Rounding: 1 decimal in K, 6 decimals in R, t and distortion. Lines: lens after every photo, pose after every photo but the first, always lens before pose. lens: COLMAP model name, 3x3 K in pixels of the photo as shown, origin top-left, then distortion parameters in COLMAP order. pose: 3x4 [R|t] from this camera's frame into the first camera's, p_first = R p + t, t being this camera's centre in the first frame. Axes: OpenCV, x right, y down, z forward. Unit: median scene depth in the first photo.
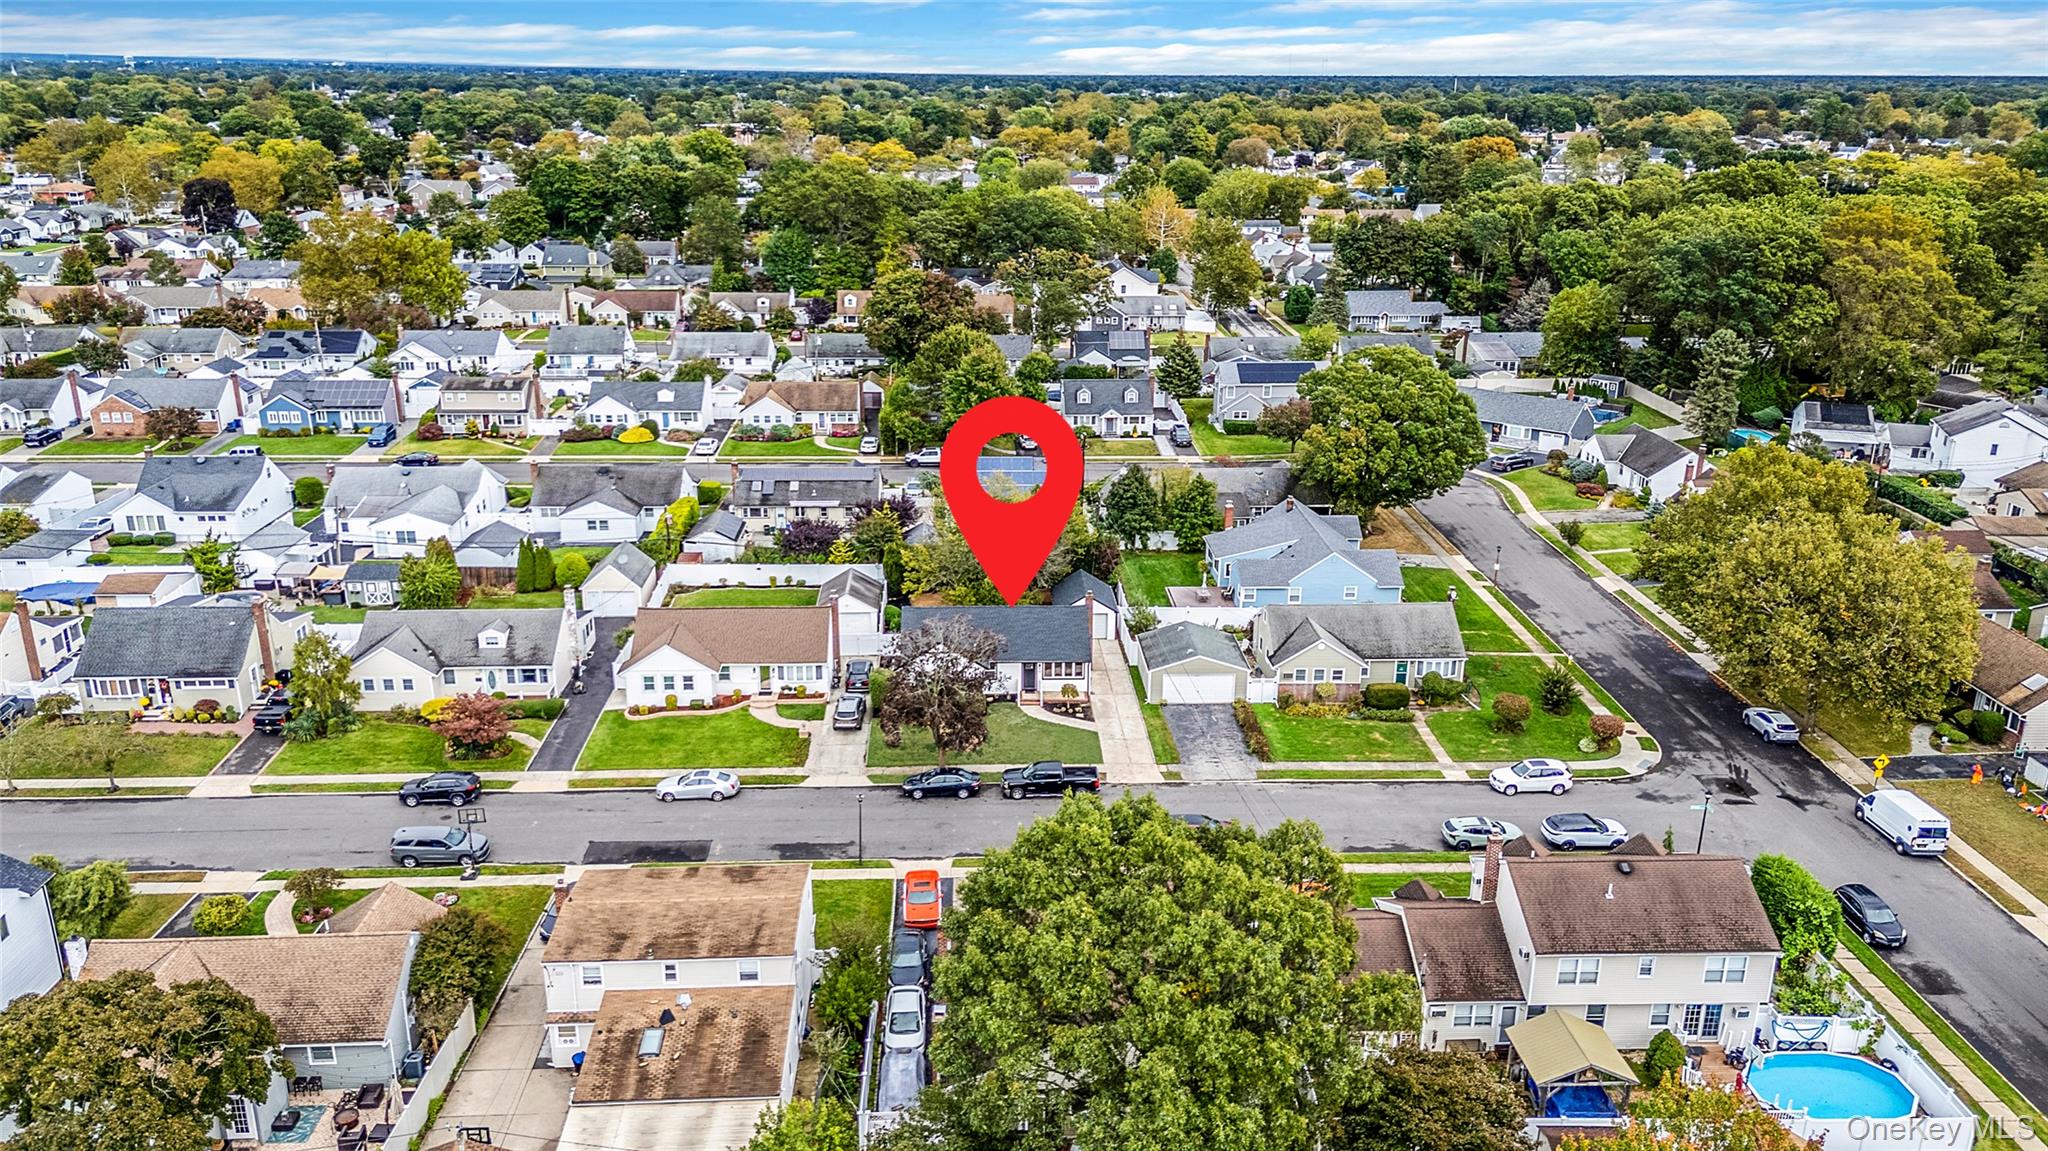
lens RADIAL K [[1512.8, 0, 1024.0], [0, 1512.8, 575.5], [0, 0, 1]] dist [0.048312, -0.004165]
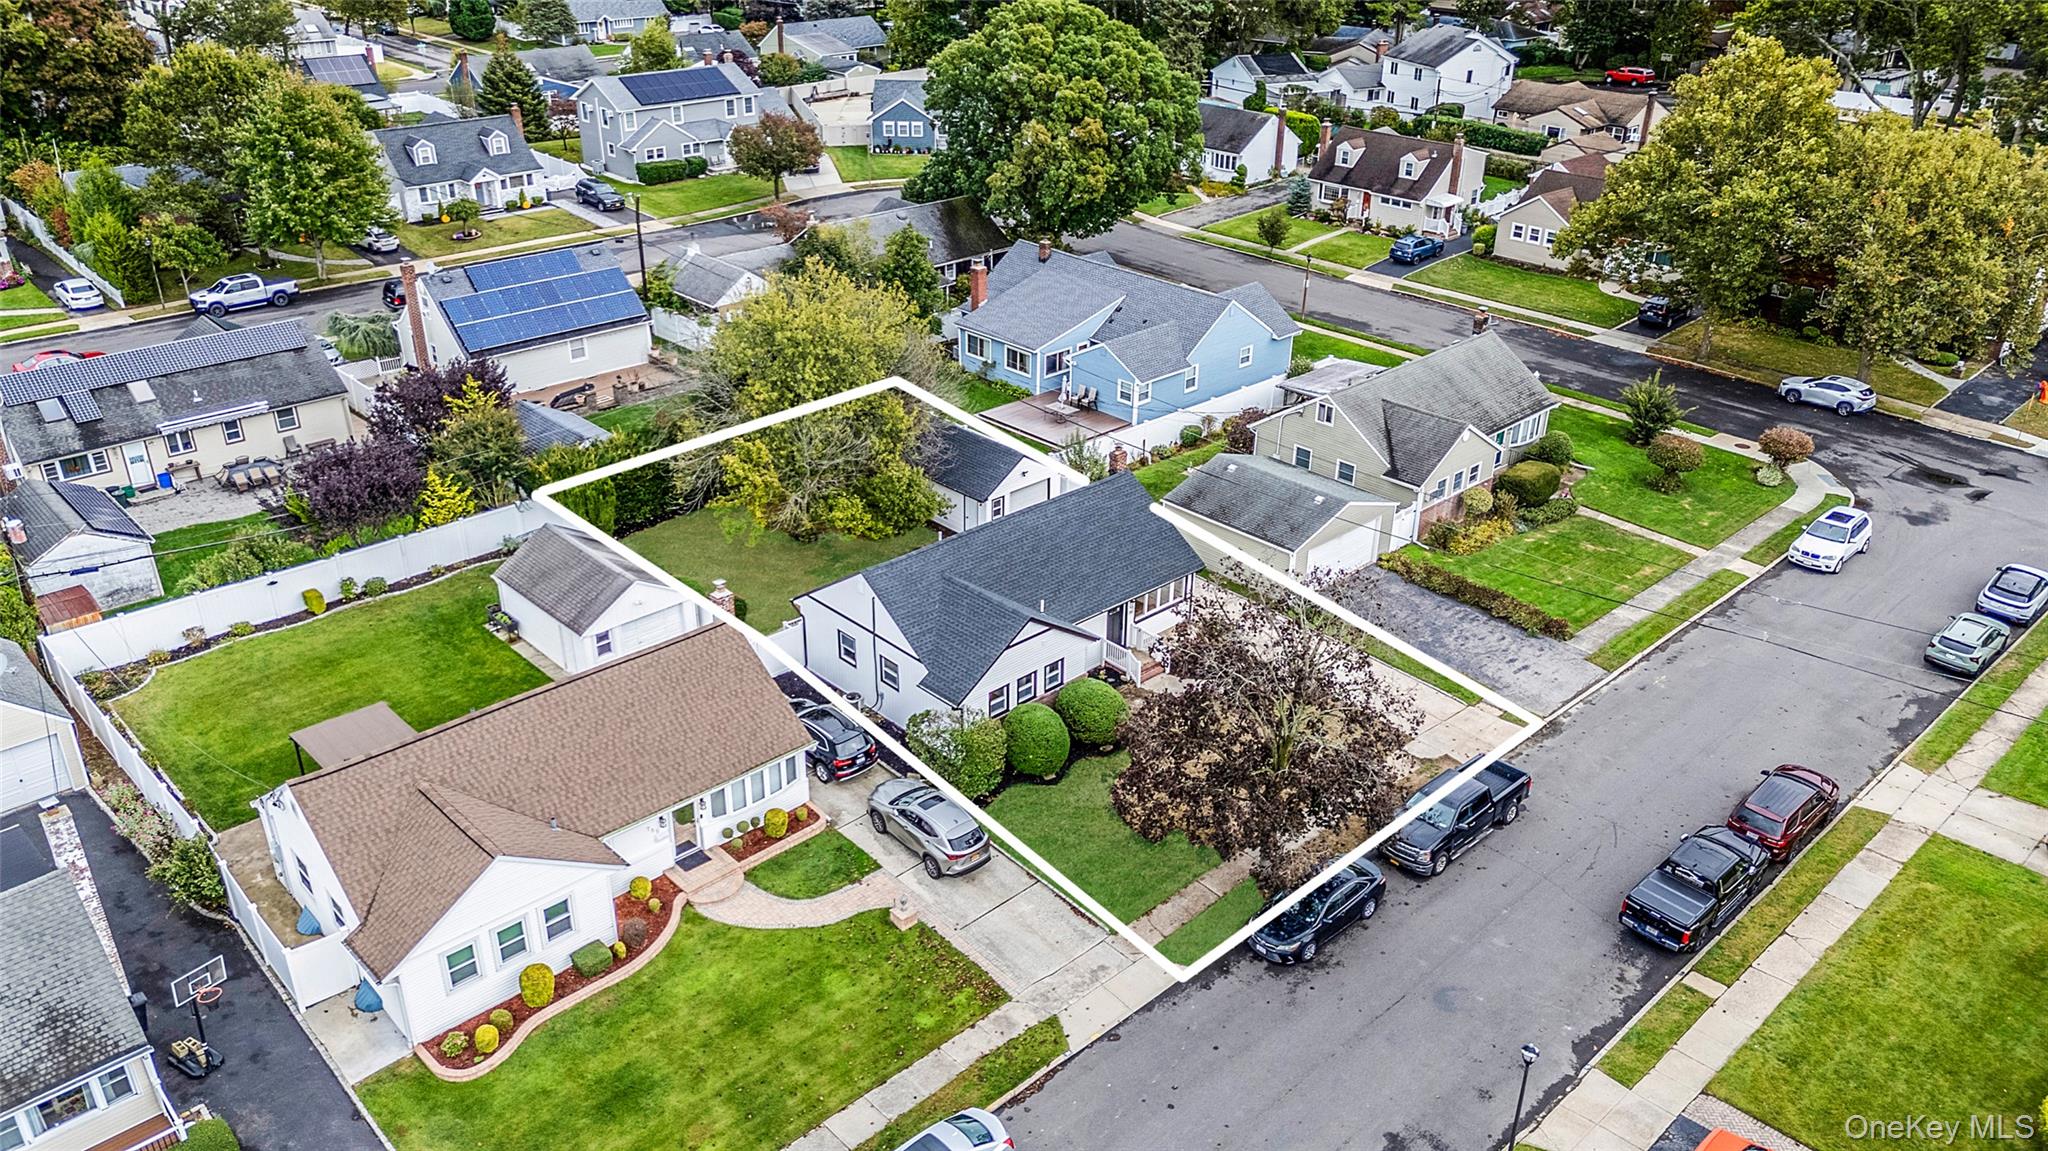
lens RADIAL K [[1512.8, 0, 1024.0], [0, 1512.8, 575.5], [0, 0, 1]] dist [0.048312, -0.004165]
pose [[0.753939, -0.295804, 0.586580, -0.298893], [0.201651, 0.953990, 0.221900, -0.068122], [-0.625231, -0.049015, 0.778899, 0.557954]]
